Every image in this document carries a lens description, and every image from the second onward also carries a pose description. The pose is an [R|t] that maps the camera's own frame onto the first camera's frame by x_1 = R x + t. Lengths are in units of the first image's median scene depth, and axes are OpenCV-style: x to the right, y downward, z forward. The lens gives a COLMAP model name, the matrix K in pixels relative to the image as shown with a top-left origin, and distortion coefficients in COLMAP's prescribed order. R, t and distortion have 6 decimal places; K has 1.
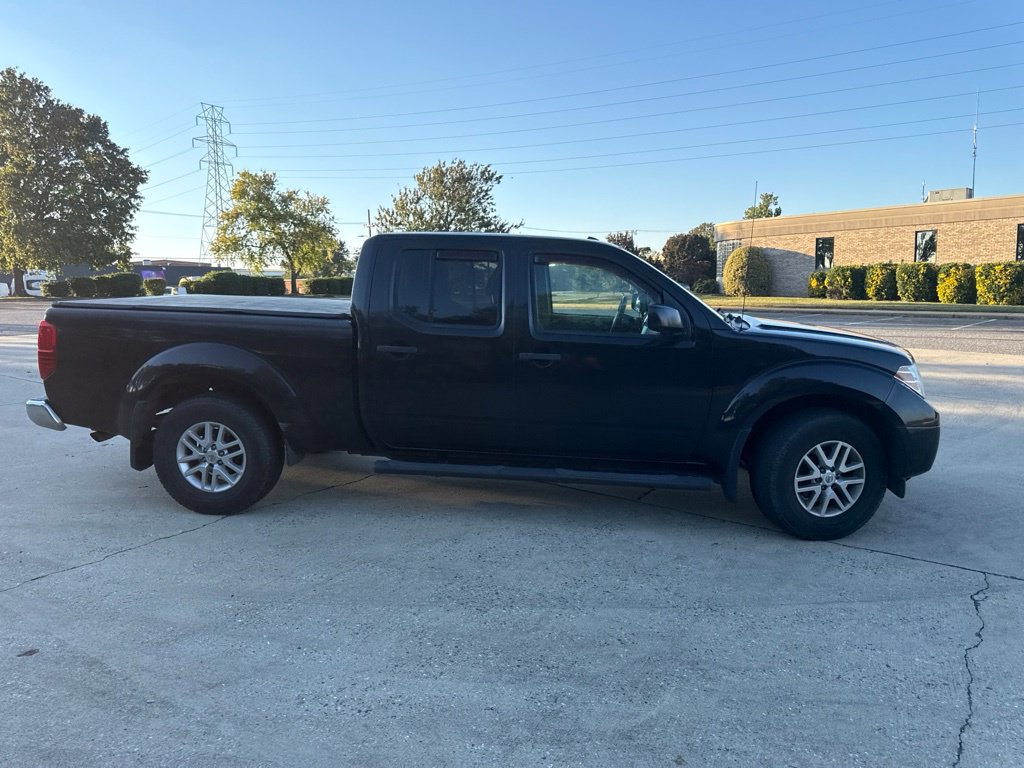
lens RADIAL K [[711.9, 0, 513.2], [0, 711.9, 391.8], [0, 0, 1]] dist [0.070794, -0.097580]
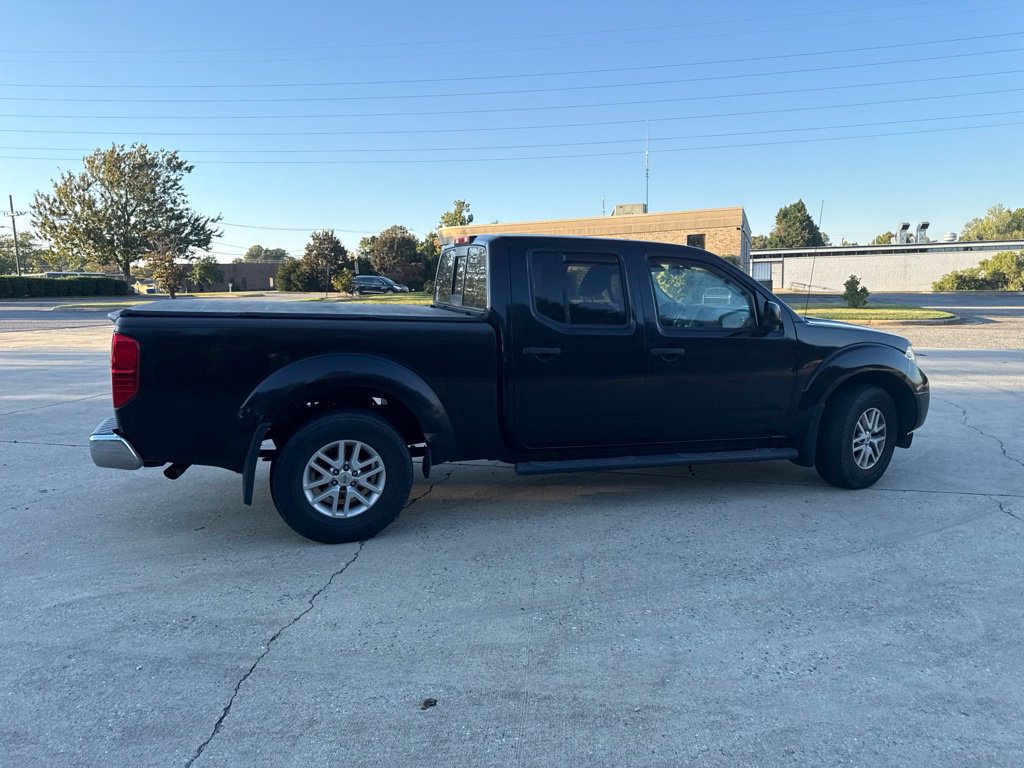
lens RADIAL K [[715.0, 0, 514.2], [0, 715.0, 391.0], [0, 0, 1]] dist [0.050072, -0.069394]
pose [[0.909505, -0.063739, 0.410778, -0.064422], [0.064506, 0.997845, 0.012011, -0.001778], [-0.410659, 0.015574, 0.911656, 0.010086]]
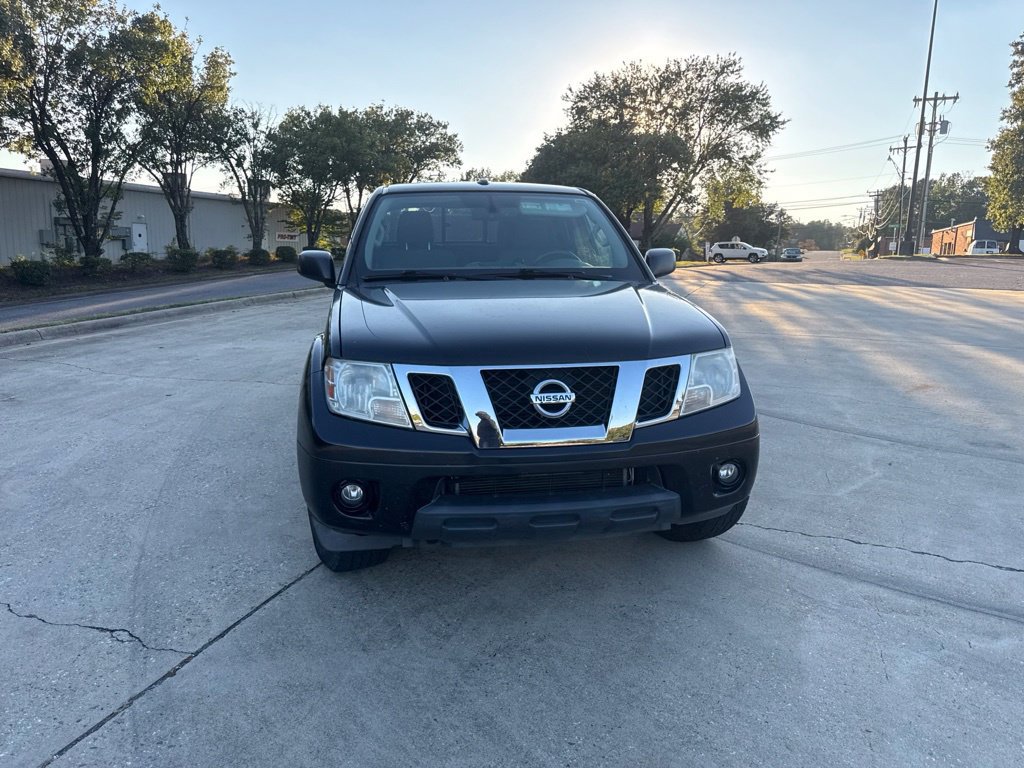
lens RADIAL K [[715.0, 0, 514.0], [0, 715.0, 384.8], [0, 0, 1]] dist [0.044298, -0.056493]
pose [[0.262697, 0.198302, -0.944281, 0.120401], [-0.152987, 0.974833, 0.162157, -0.014132], [0.952673, 0.101864, 0.286424, 0.096377]]
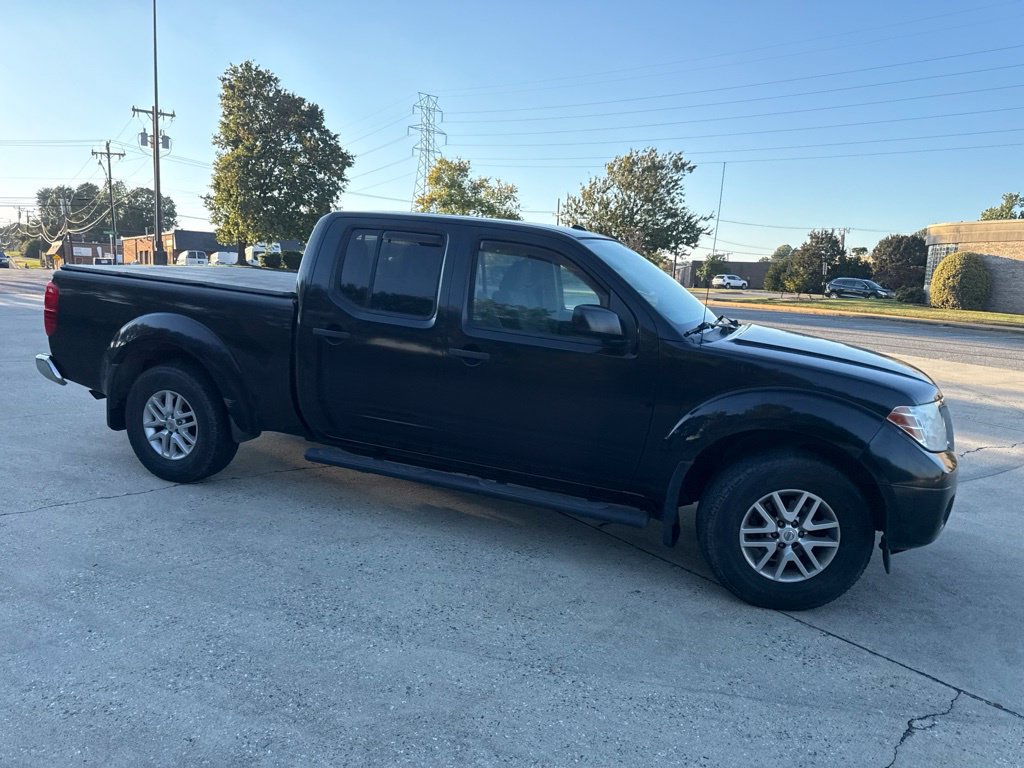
lens RADIAL K [[715.0, 0, 514.2], [0, 715.0, 391.0], [0, 0, 1]] dist [0.050072, -0.069394]
pose [[0.963703, 0.097951, -0.248361, 0.032844], [-0.095102, 0.995191, 0.023474, -0.003015], [0.249466, 0.000998, 0.968383, 0.014251]]
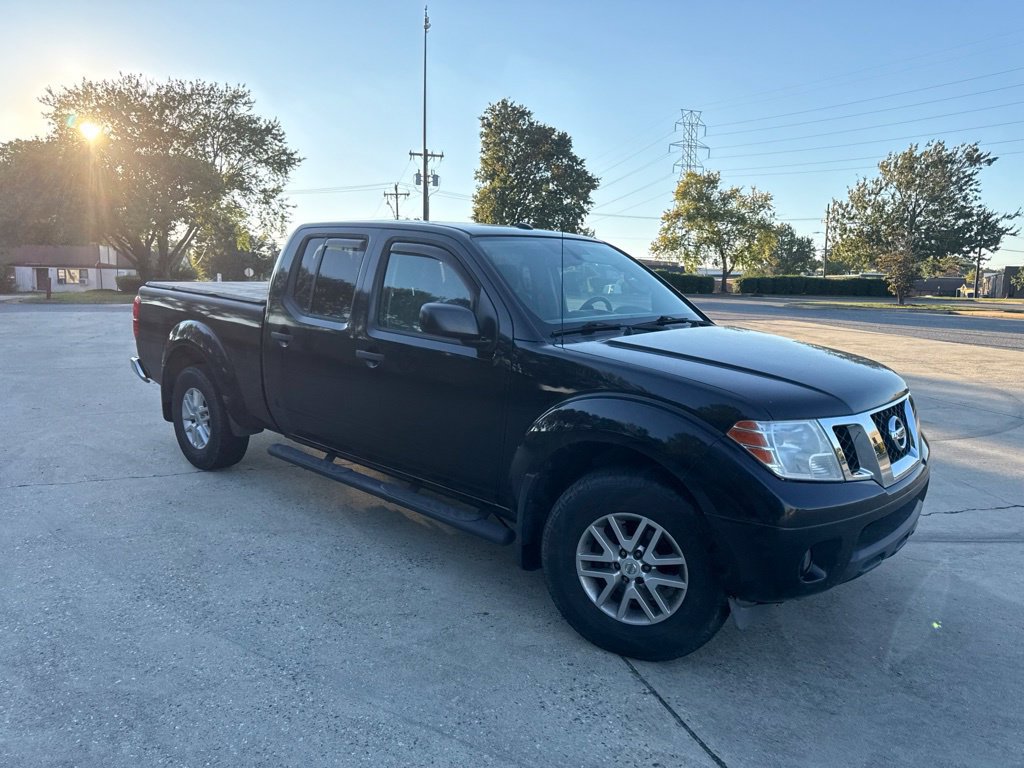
lens RADIAL K [[711.9, 0, 513.2], [0, 711.9, 391.8], [0, 0, 1]] dist [0.070794, -0.097580]
pose [[0.808494, 0.113401, -0.577475, 0.072612], [-0.112632, 0.992937, 0.037298, -0.005886], [0.577626, 0.034887, 0.815556, 0.037653]]
